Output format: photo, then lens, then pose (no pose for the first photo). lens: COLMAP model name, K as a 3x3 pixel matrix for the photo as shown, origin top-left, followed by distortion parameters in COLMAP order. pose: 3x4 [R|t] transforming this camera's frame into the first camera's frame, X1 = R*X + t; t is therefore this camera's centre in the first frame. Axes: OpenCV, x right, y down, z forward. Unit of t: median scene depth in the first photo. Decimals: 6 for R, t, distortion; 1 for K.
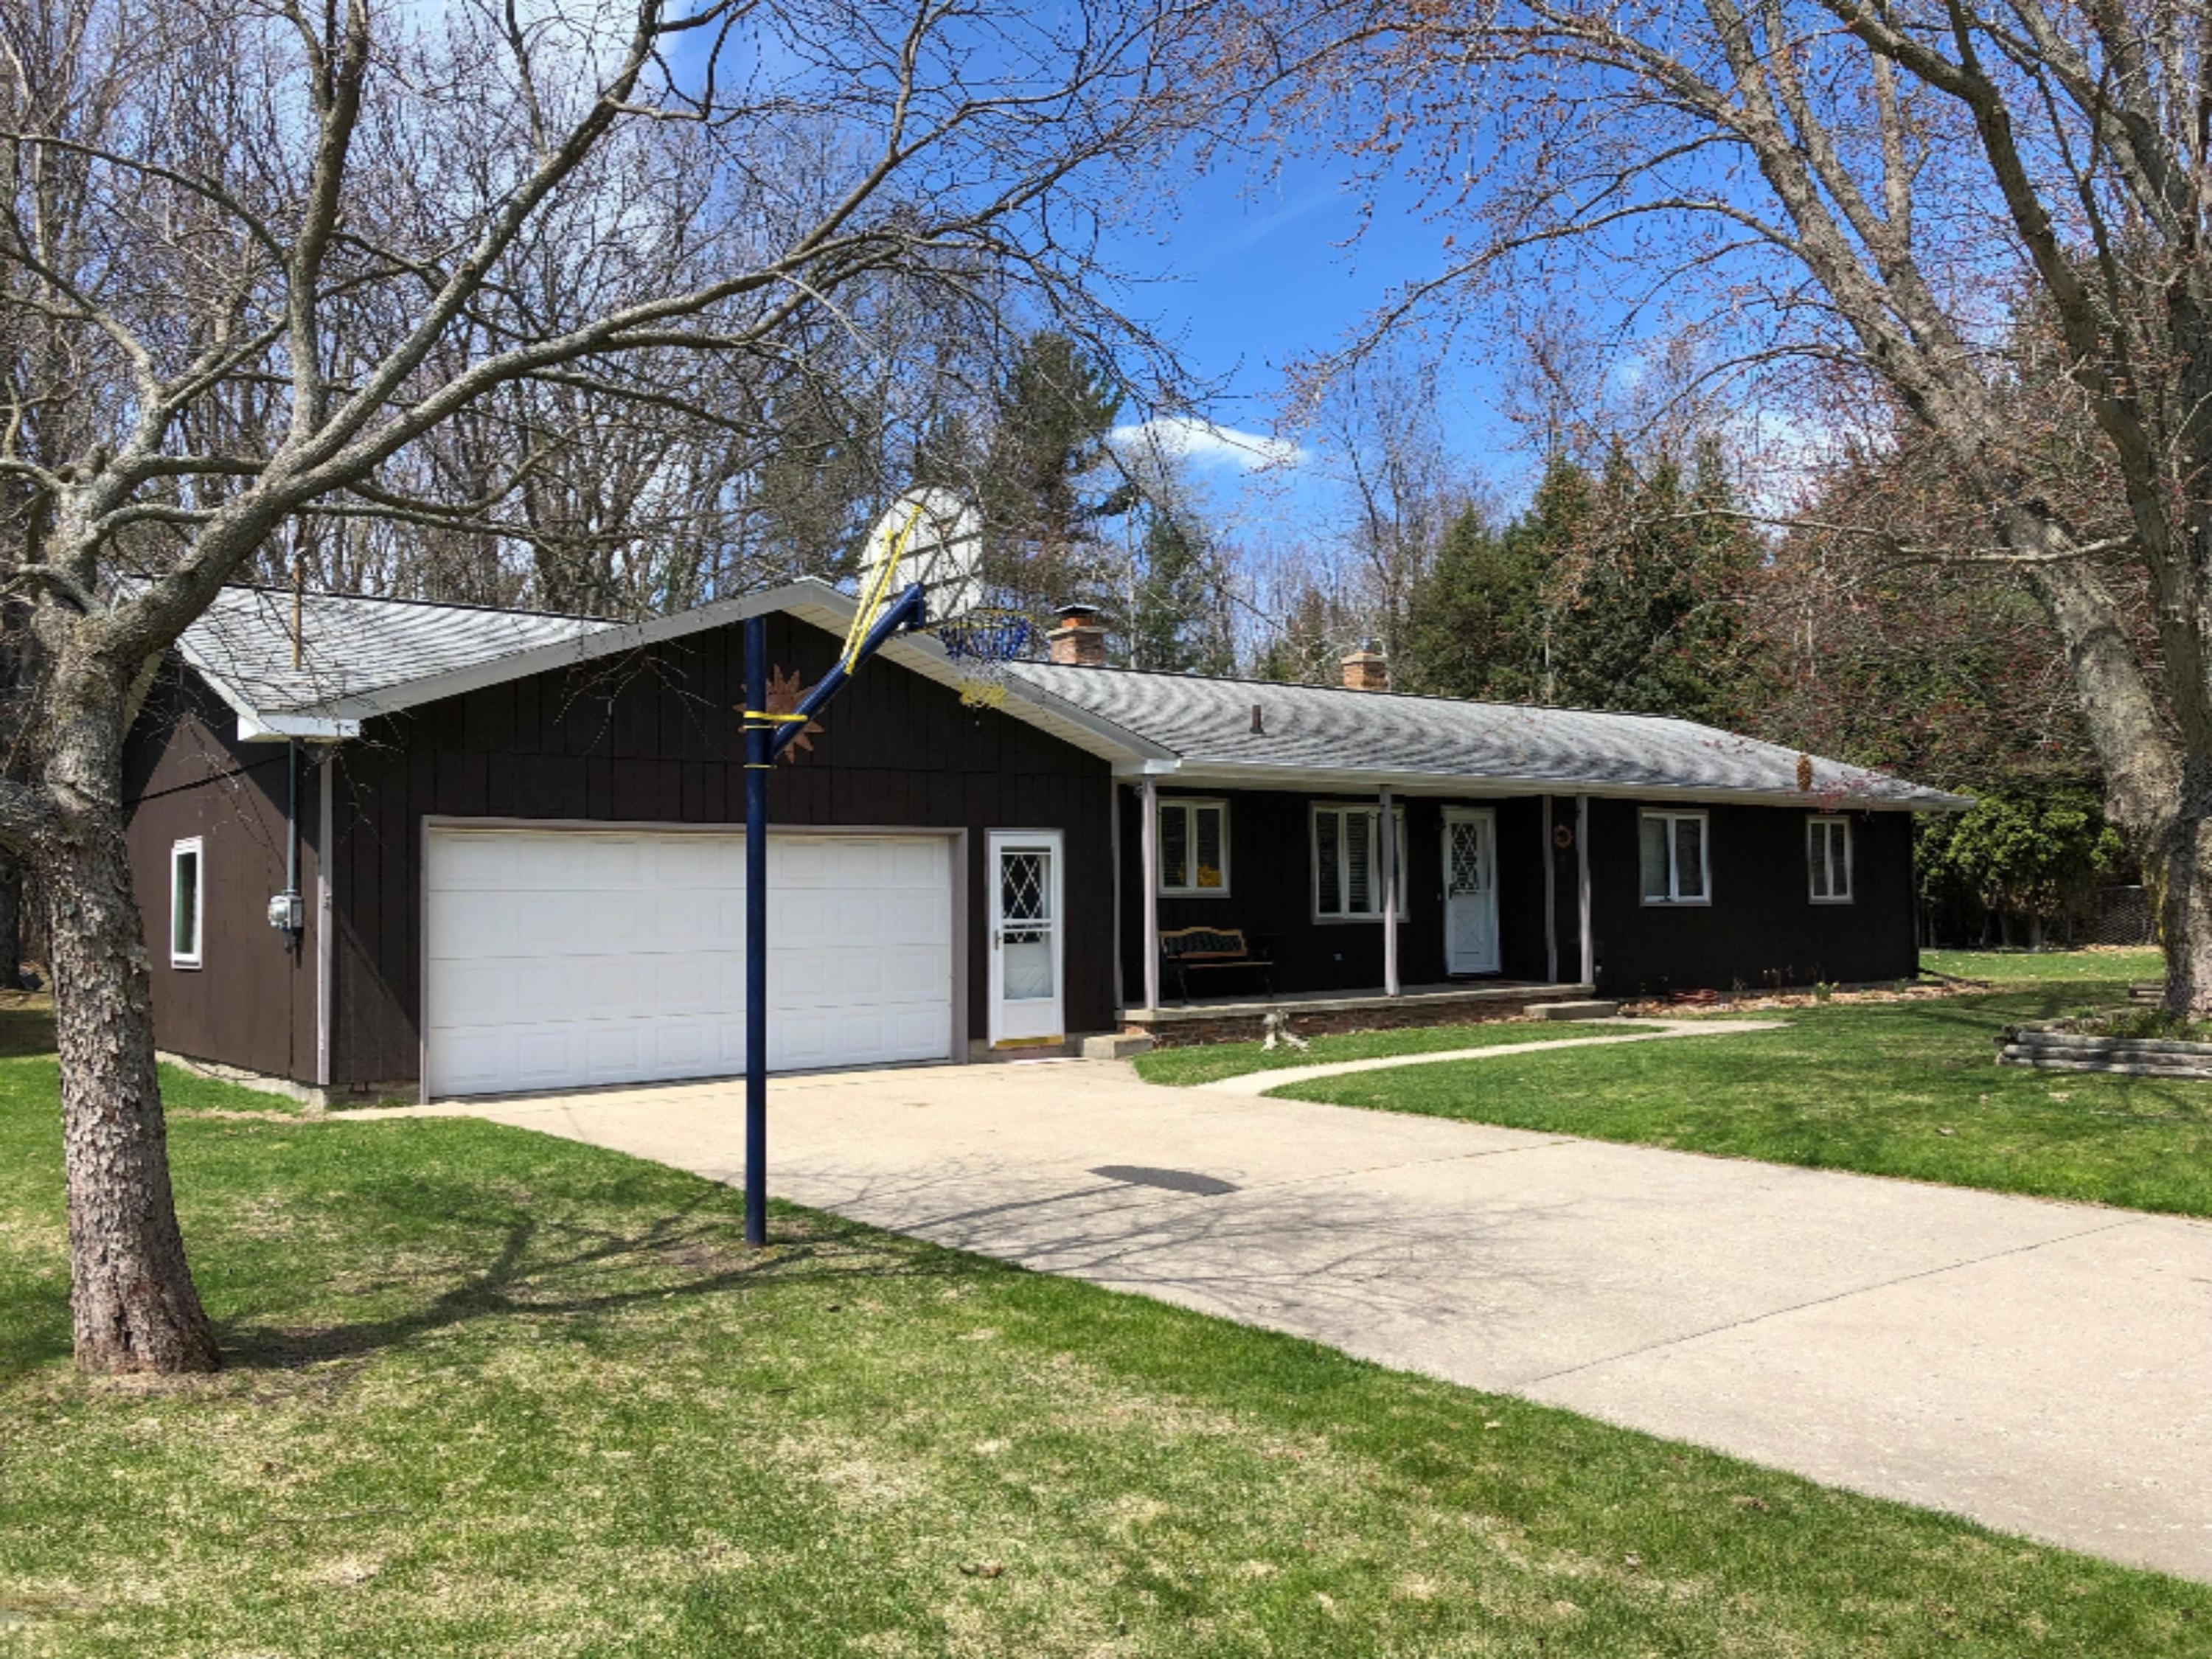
lens RADIAL K [[1801.7, 0, 1106.0], [0, 1801.7, 829.5], [0, 0, 1]] dist [0.034381, -0.039602]
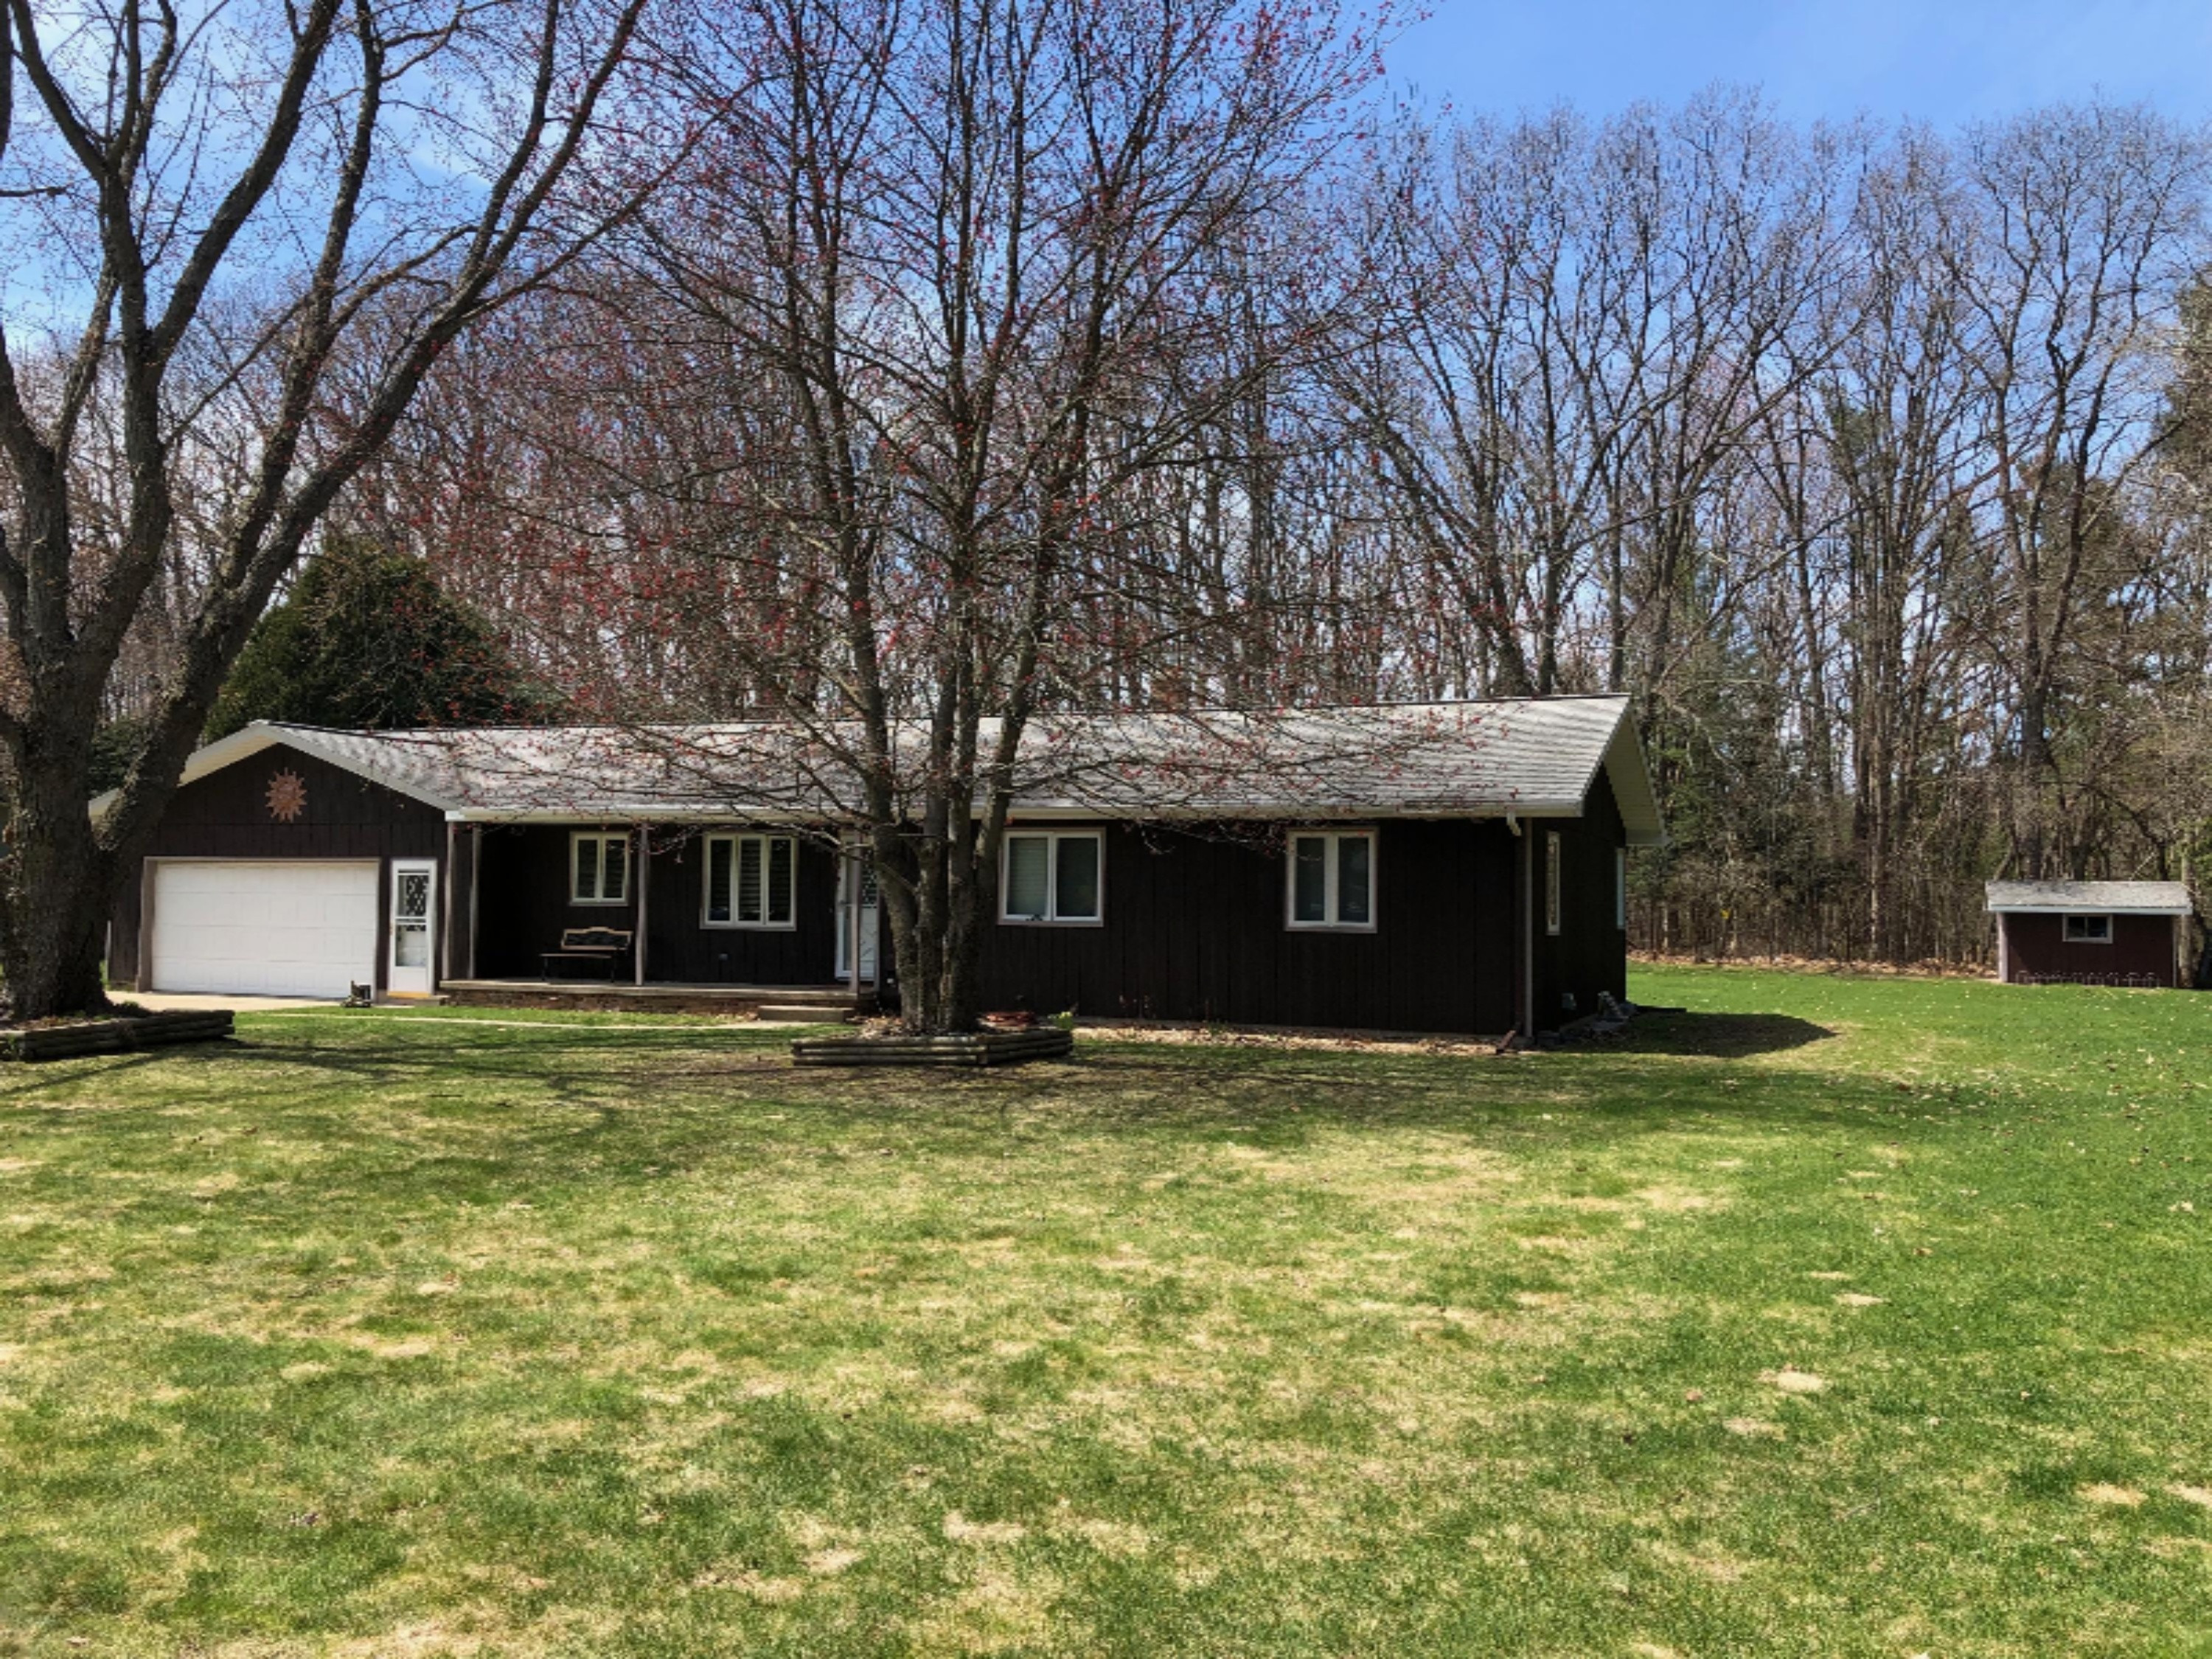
lens RADIAL K [[1801.7, 0, 1106.0], [0, 1801.7, 829.5], [0, 0, 1]] dist [0.034381, -0.039602]
pose [[0.517475, -0.026801, -0.855278, 1.562045], [0.010332, 0.999632, -0.025074, 0.019469], [0.855636, 0.004138, 0.517562, 0.696303]]
